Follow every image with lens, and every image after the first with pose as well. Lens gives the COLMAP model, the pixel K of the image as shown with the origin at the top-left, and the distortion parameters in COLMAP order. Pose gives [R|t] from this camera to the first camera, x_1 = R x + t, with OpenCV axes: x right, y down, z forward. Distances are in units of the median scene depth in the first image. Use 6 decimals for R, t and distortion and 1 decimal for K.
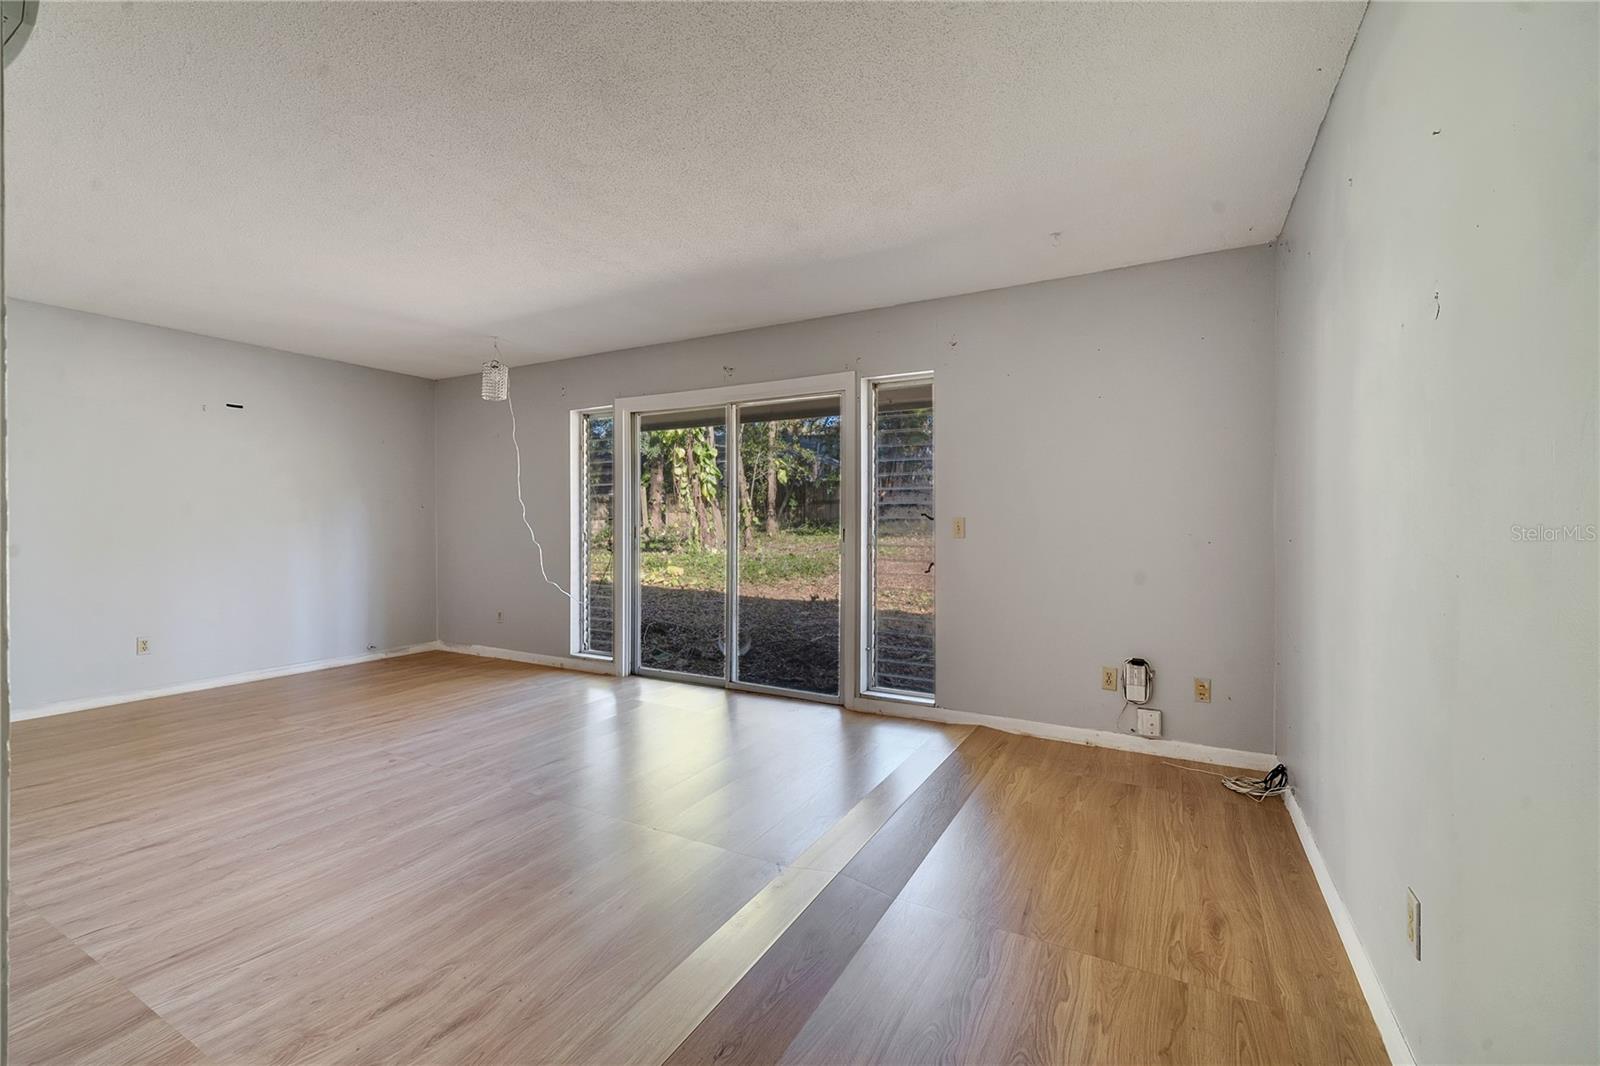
lens RADIAL K [[657.0, 0, 799.8], [0, 657.0, 529.0], [0, 0, 1]] dist [0.015618, 0.000334]
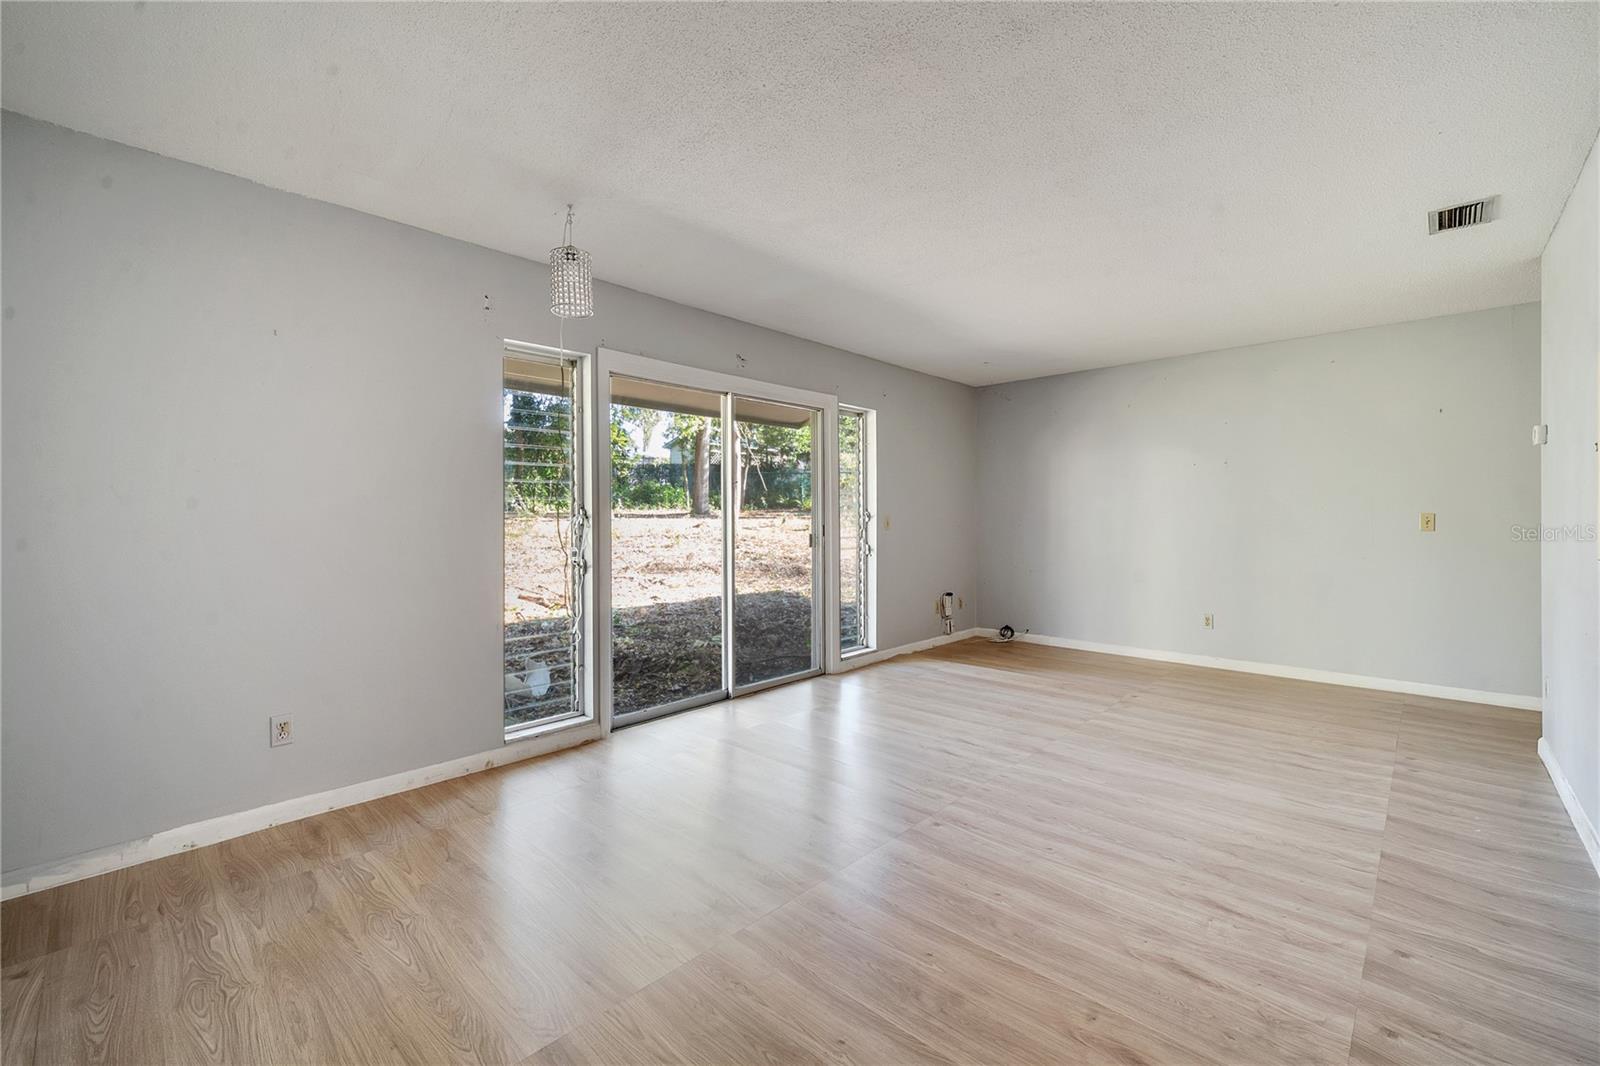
lens RADIAL K [[657.0, 0, 794.3], [0, 657.0, 523.9], [0, 0, 1]] dist [0.015618, 0.000334]
pose [[0.253351, -0.007187, 0.967348, -1.592271], [0.013349, 0.999903, 0.003932, -0.010958], [-0.967282, 0.011917, 0.253422, 1.087694]]
